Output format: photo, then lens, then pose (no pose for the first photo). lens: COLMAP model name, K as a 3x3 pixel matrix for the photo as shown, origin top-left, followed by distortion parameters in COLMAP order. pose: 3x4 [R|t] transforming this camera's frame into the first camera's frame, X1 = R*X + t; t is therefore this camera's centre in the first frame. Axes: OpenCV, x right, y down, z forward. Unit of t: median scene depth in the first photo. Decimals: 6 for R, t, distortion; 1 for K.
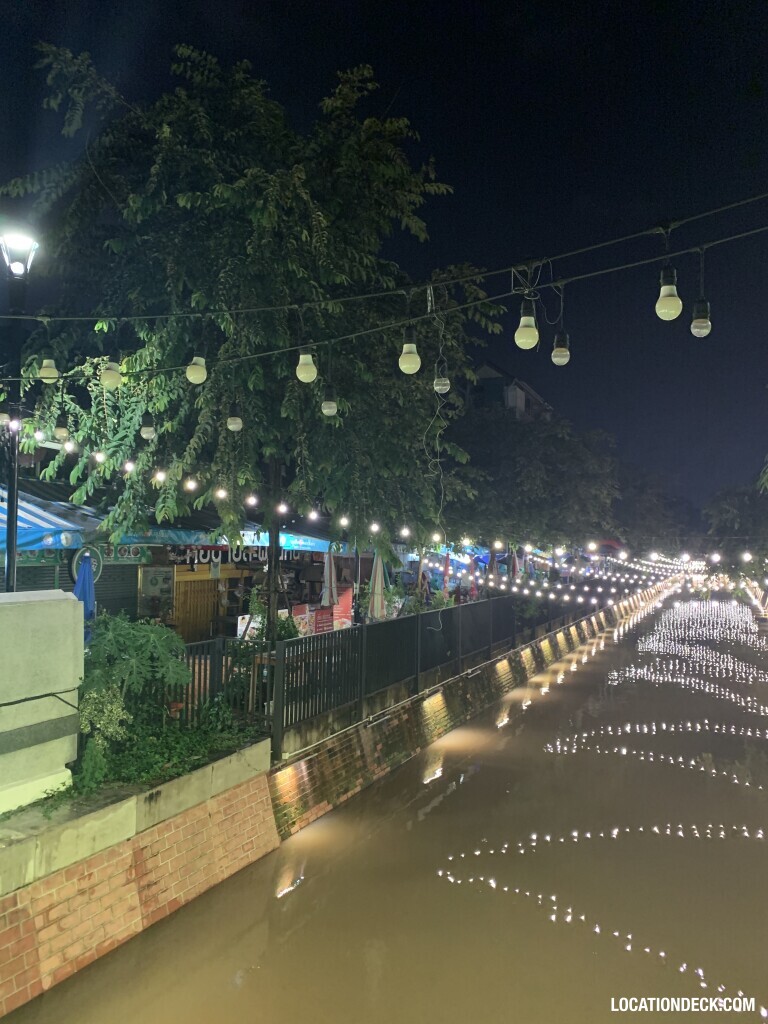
lens RADIAL K [[784.6, 0, 380.3], [0, 784.6, 515.9], [0, 0, 1]] dist [0.047914, -0.046637]
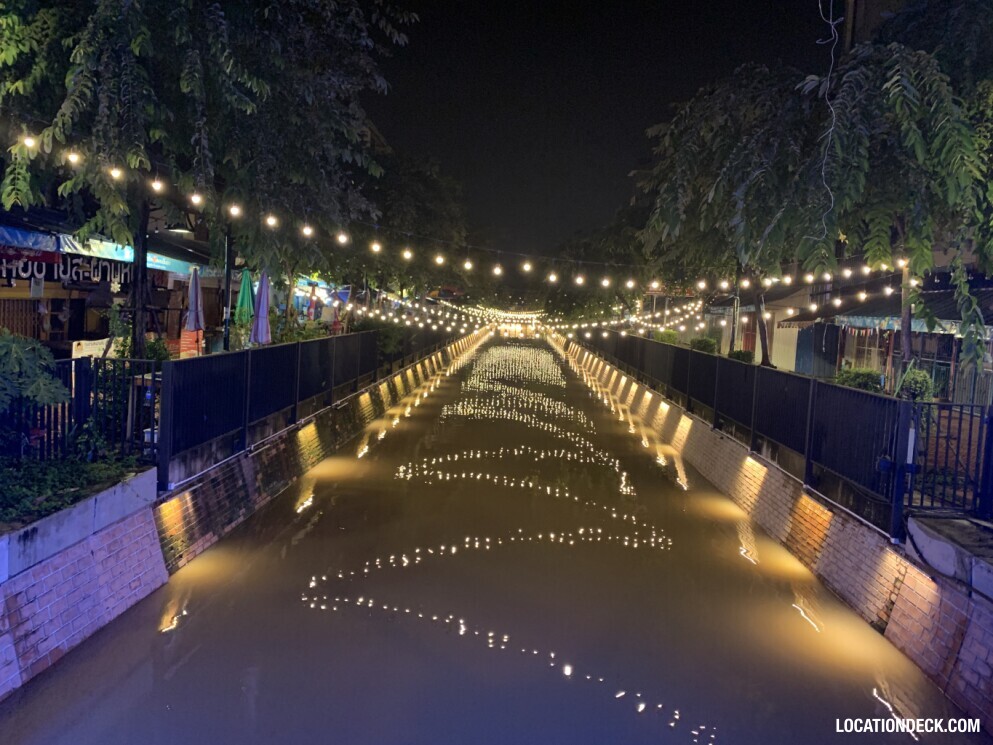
lens RADIAL K [[760.8, 0, 495.0], [0, 760.8, 364.9], [0, 0, 1]] dist [0.047914, -0.046637]
pose [[0.930912, 0.014377, 0.364960, -0.089850], [-0.062740, 0.990667, 0.121007, 0.034437], [-0.359814, -0.135544, 0.923126, 0.069808]]
